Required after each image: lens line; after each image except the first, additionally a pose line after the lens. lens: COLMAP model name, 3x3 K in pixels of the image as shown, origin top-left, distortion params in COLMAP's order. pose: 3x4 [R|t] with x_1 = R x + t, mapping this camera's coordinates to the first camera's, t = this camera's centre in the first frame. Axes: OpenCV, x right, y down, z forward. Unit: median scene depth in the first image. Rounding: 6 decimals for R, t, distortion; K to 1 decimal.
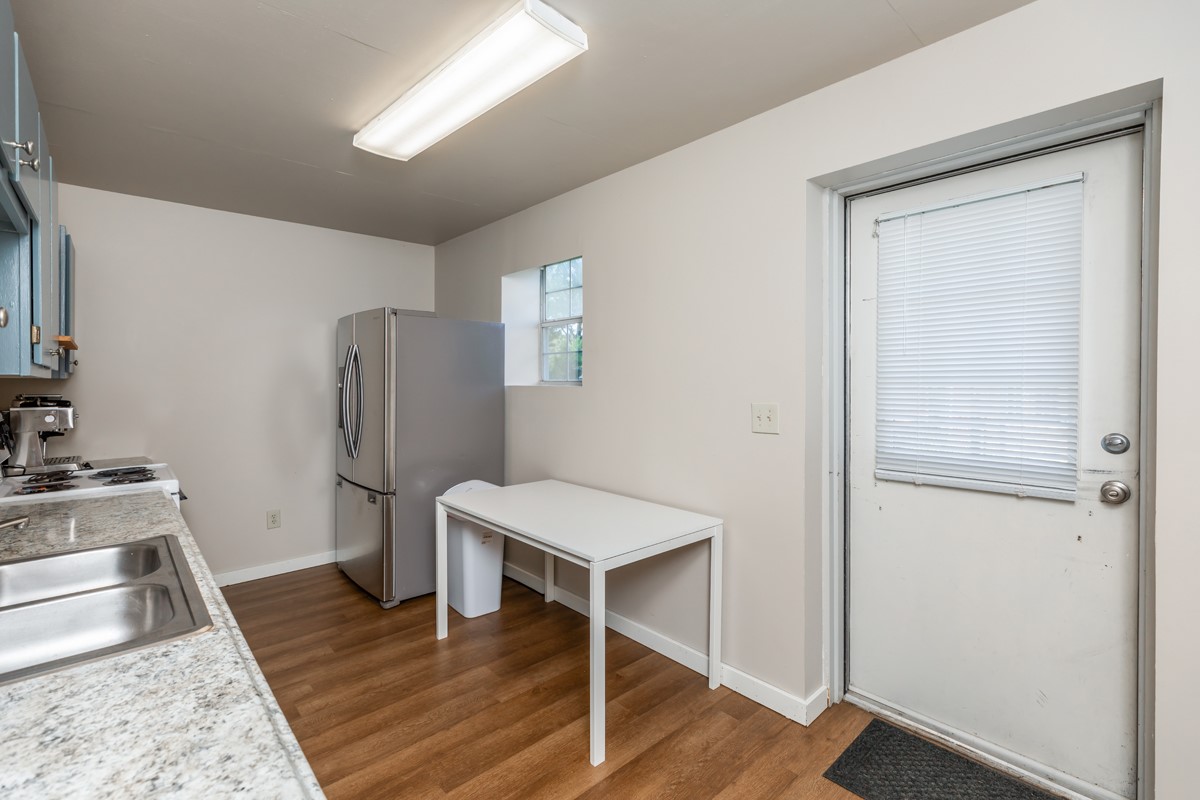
lens RADIAL K [[542.9, 0, 596.1], [0, 542.9, 400.3], [0, 0, 1]] dist [0.000156, 0.000261]
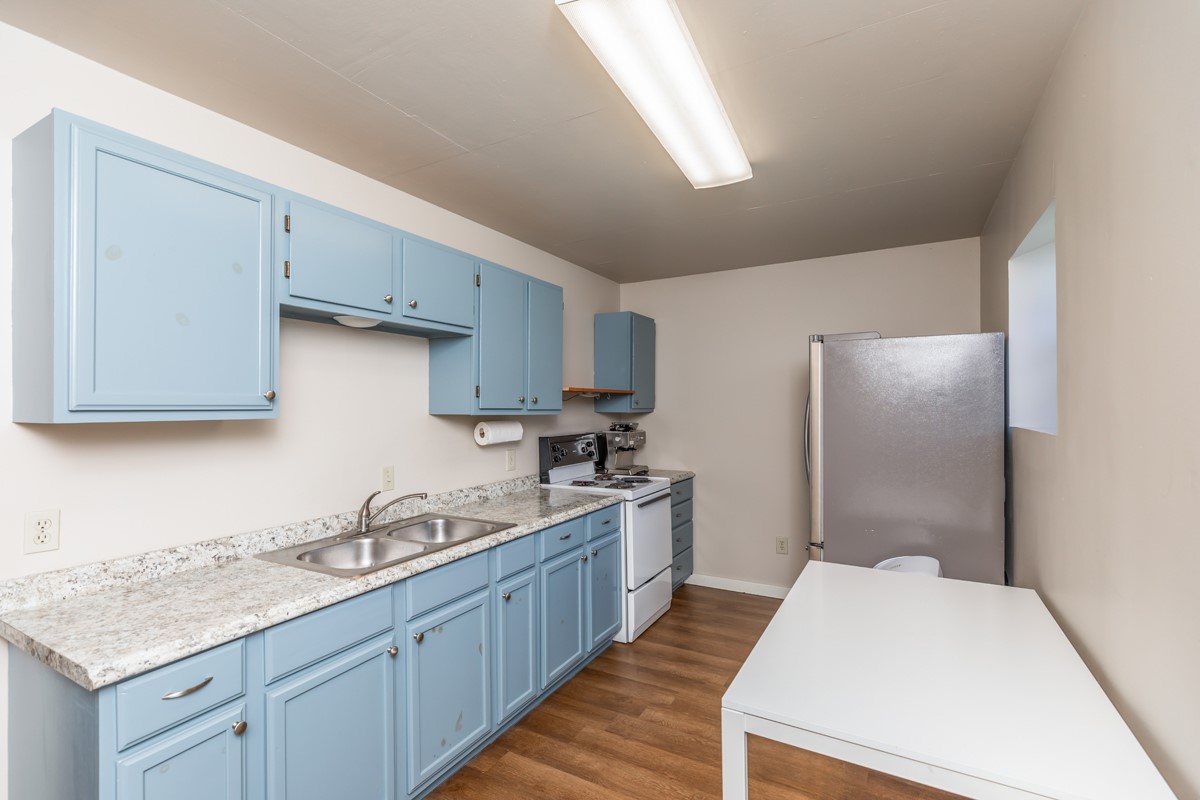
lens RADIAL K [[535.8, 0, 602.9], [0, 535.8, 407.6], [0, 0, 1]] dist [-0.001347, 0.000204]
pose [[0.323753, -0.001147, -0.946141, 0.544790], [-0.033533, 0.999357, -0.012686, -0.045137], [0.945547, 0.035834, 0.323506, 0.624046]]
